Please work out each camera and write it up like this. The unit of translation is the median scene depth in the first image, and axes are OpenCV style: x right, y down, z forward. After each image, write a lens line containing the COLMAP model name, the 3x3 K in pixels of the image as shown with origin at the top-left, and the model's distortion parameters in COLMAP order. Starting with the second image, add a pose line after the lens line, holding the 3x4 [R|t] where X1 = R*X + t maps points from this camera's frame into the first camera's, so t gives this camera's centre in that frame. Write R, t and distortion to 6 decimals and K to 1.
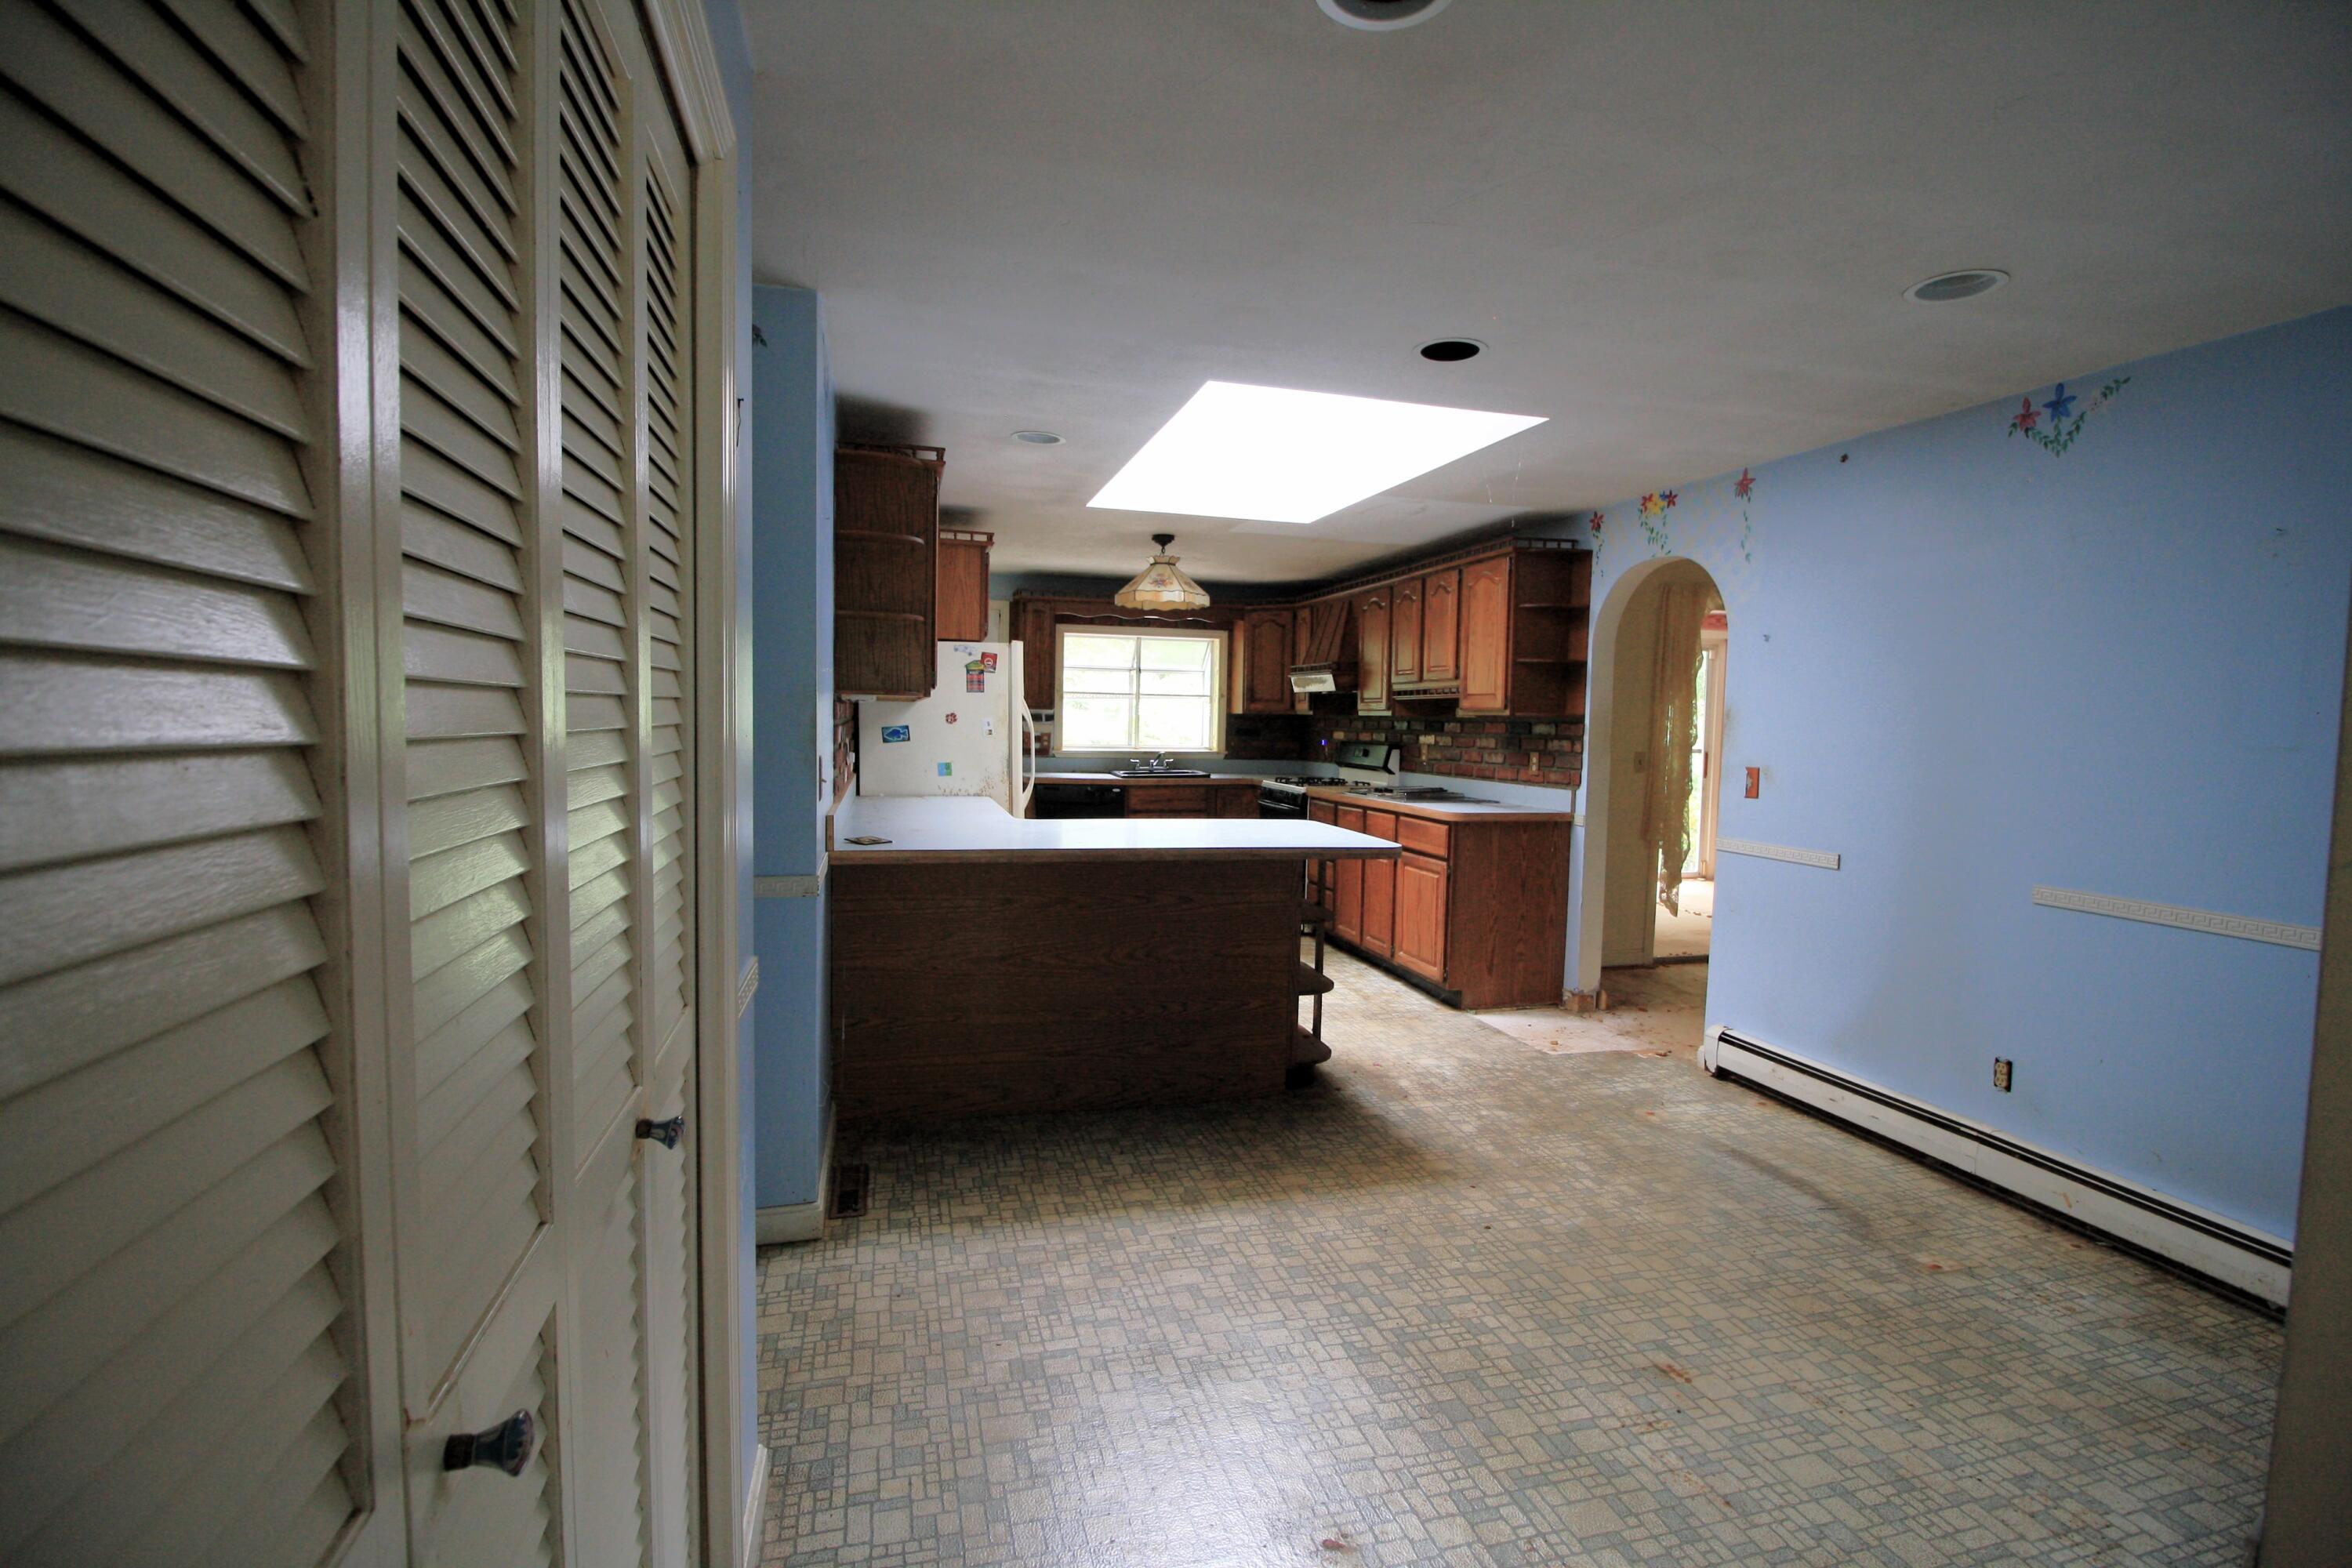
lens RADIAL K [[1094.1, 0, 1188.3], [0, 1094.1, 784.7], [0, 0, 1]] dist [-0.002274, -0.014582]
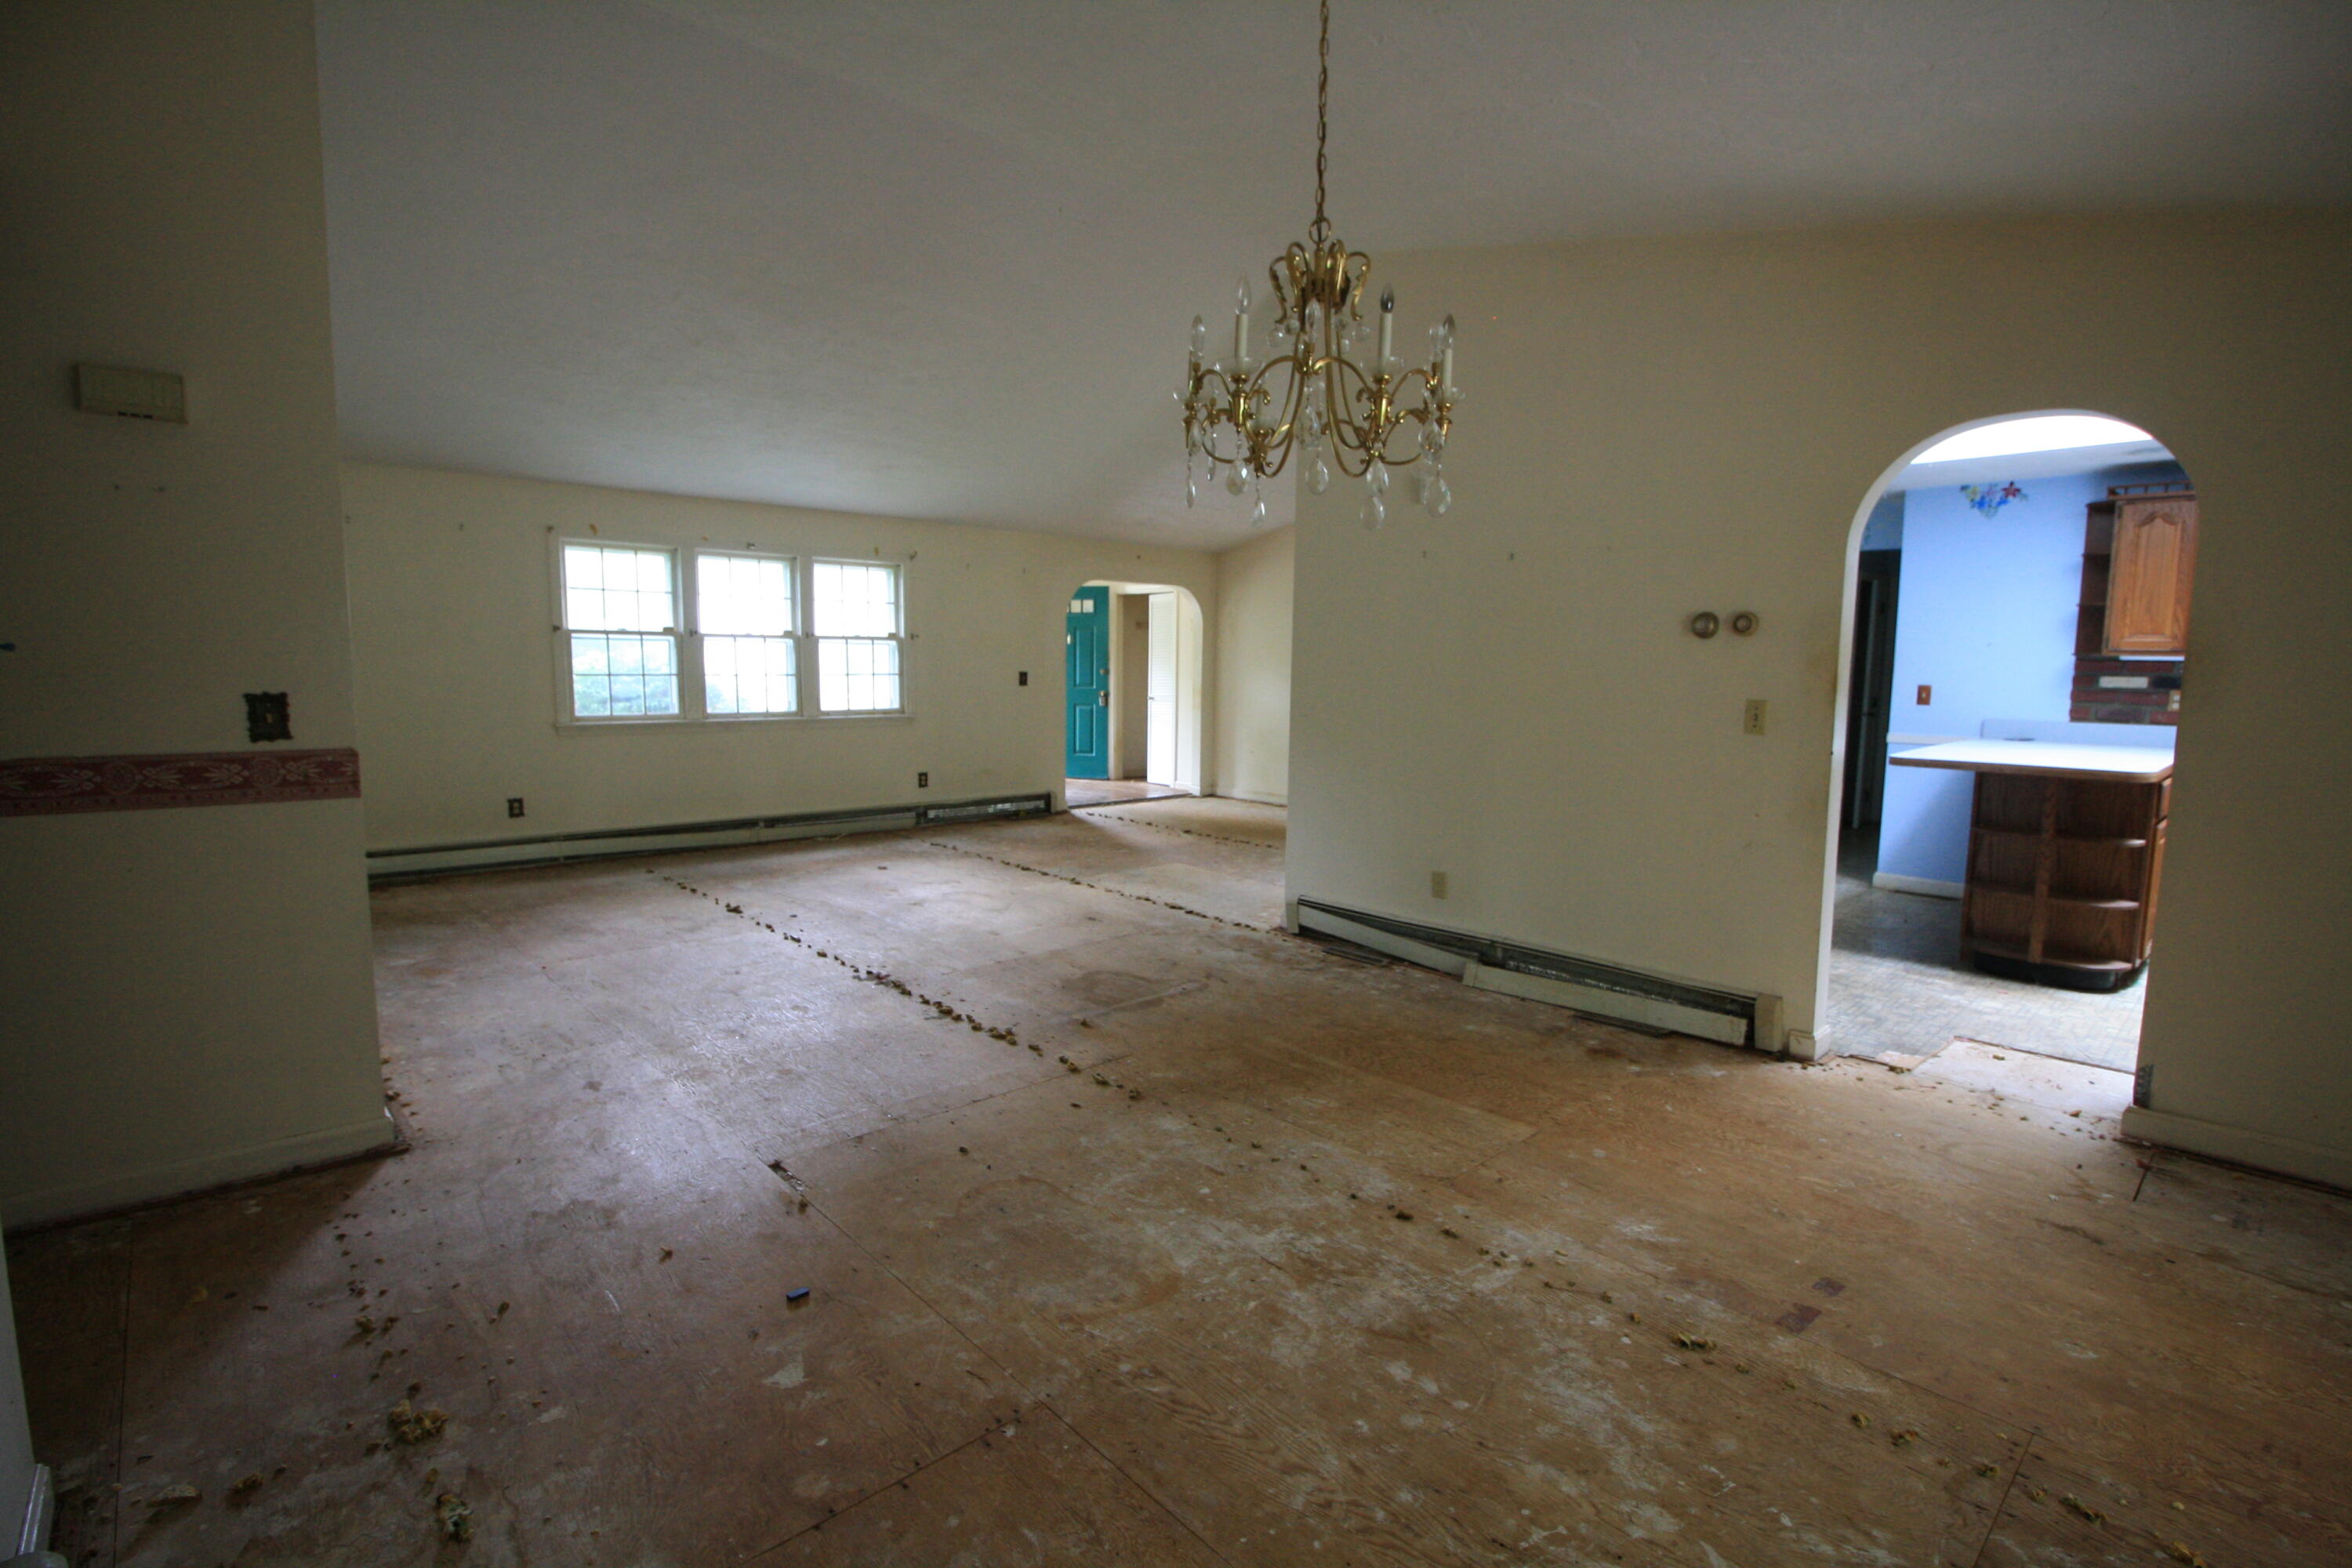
lens RADIAL K [[1094.1, 0, 1188.3], [0, 1094.1, 784.7], [0, 0, 1]] dist [-0.002274, -0.014582]
pose [[-0.885600, 0.021852, -0.463934, 1.715885], [-0.057853, 0.985923, 0.156873, -0.074021], [0.460831, 0.165767, -0.871869, 1.936613]]
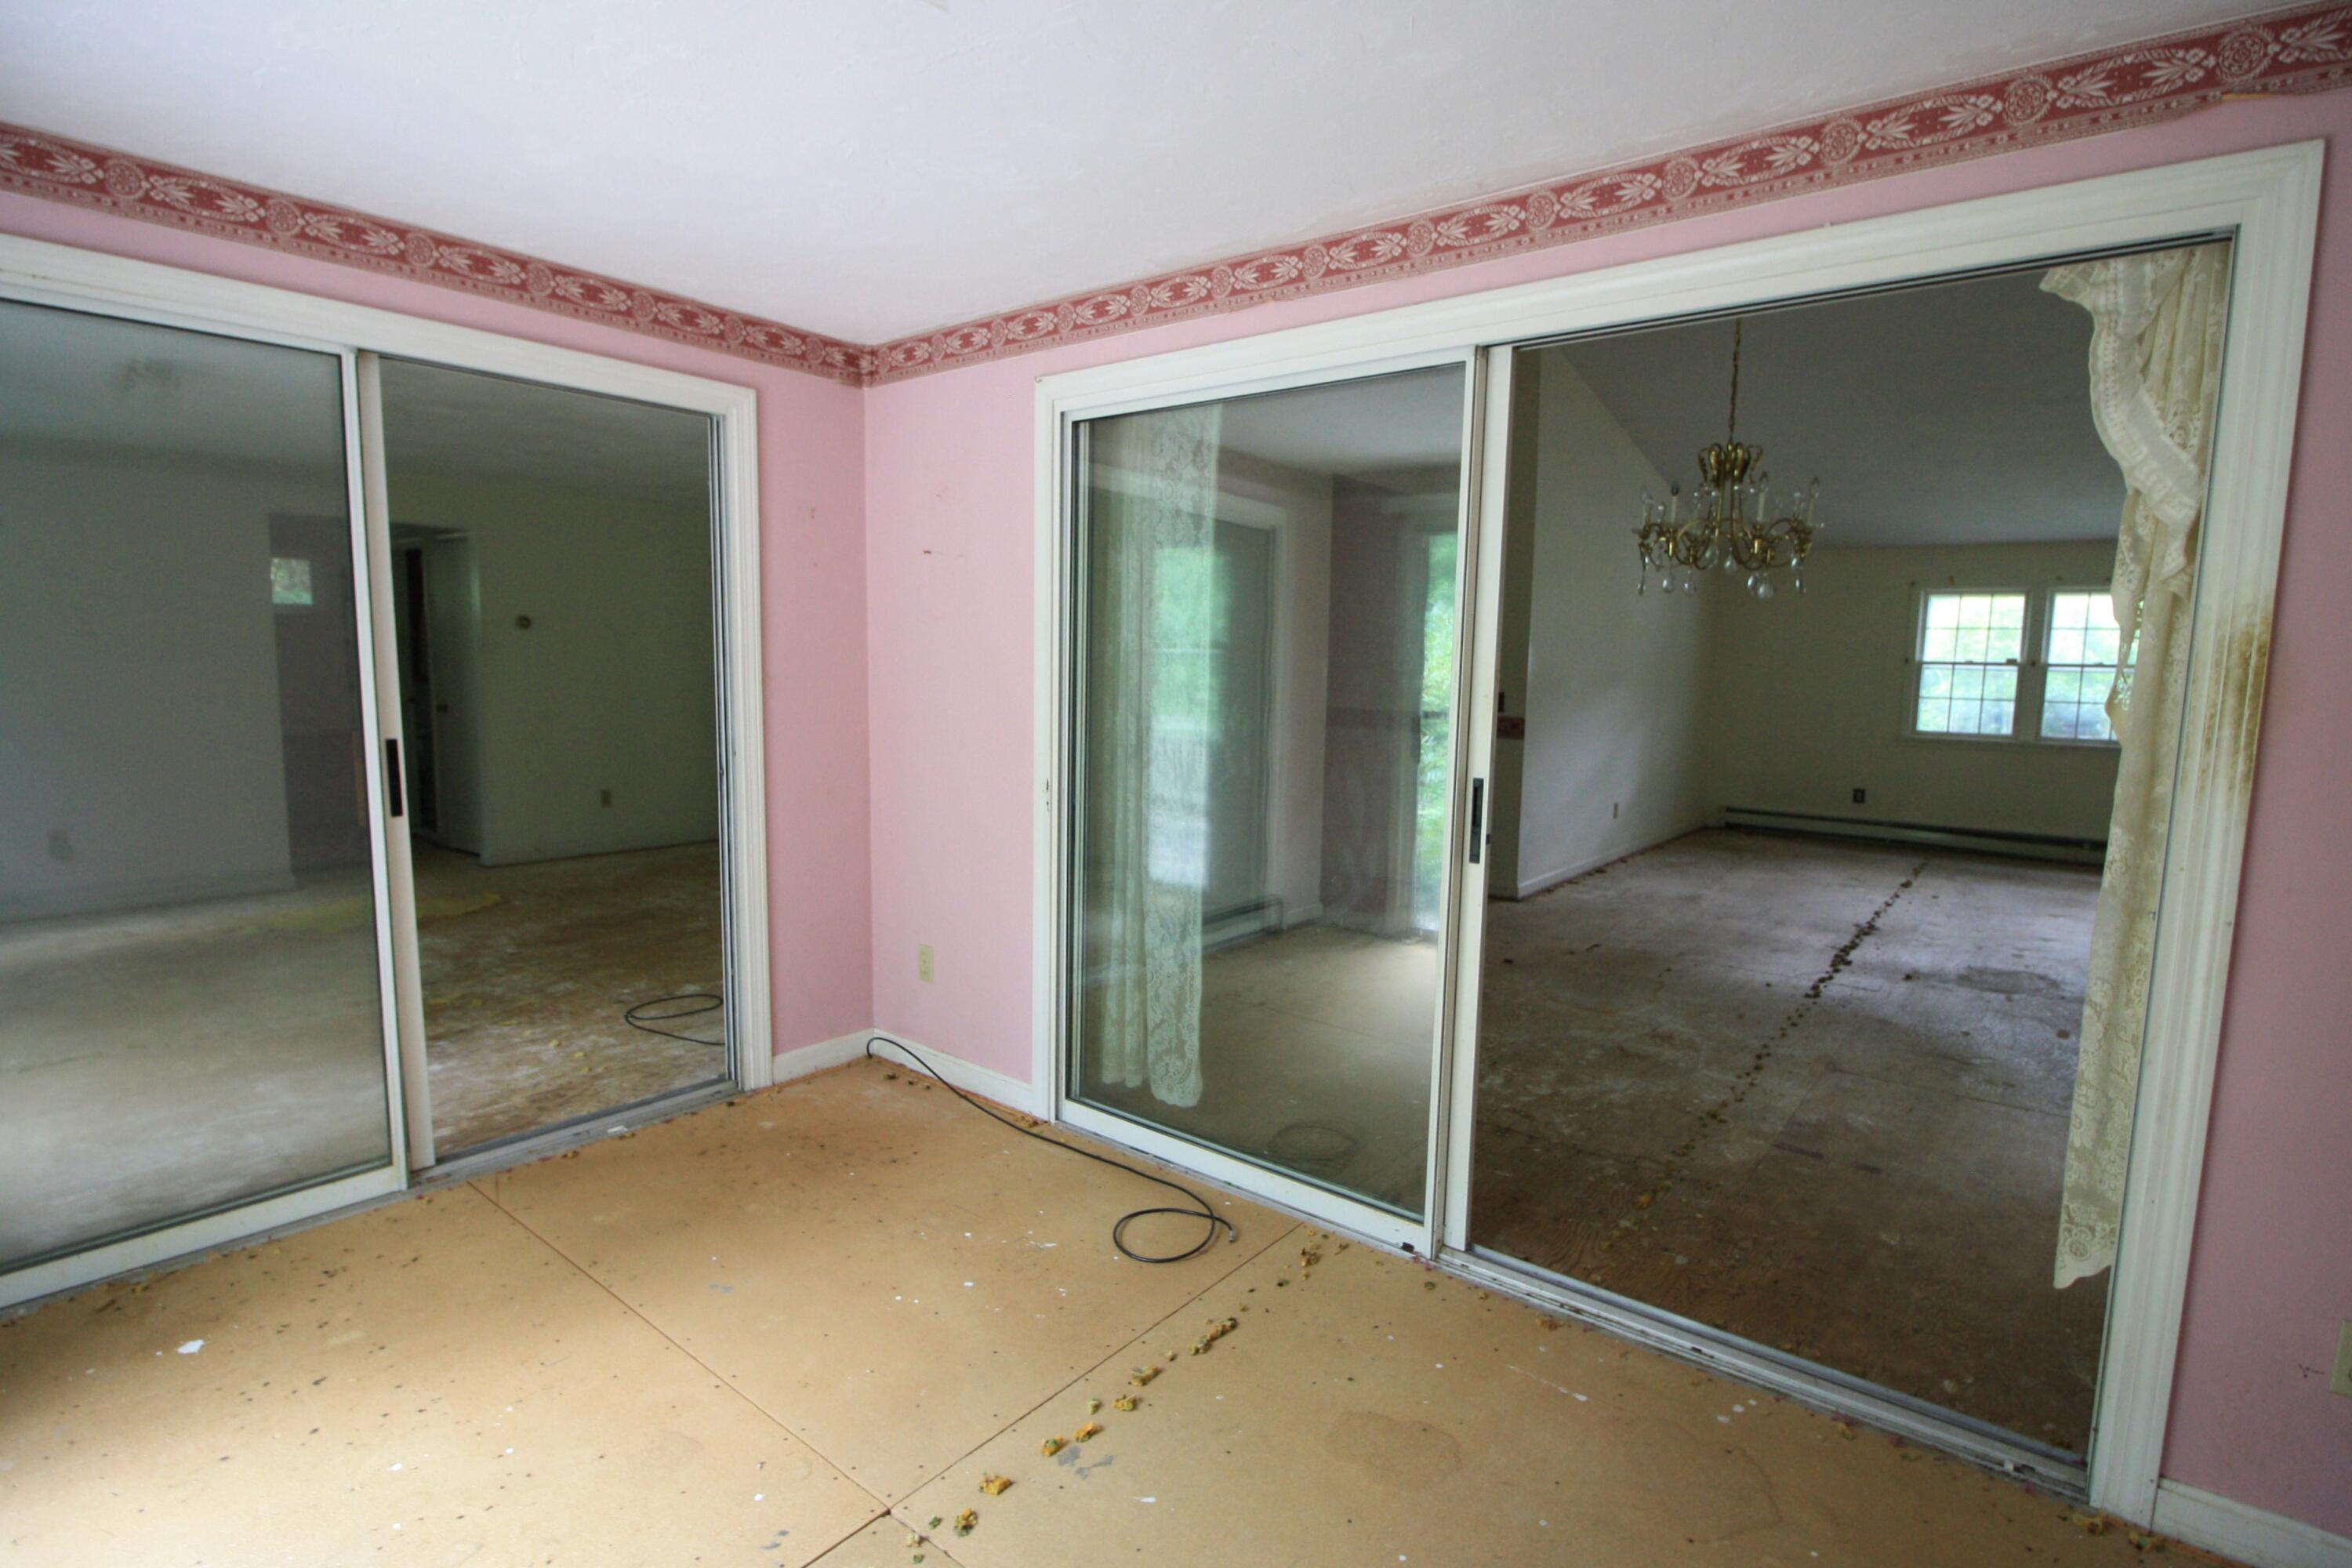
lens RADIAL K [[1137.3, 0, 1192.5], [0, 1137.3, 789.4], [0, 0, 1]] dist [0.002203, -0.015991]
pose [[-0.593030, -0.121120, 0.796018, 0.646616], [0.019353, 0.986192, 0.164474, -0.147828], [-0.804947, 0.112943, -0.582498, 2.541149]]
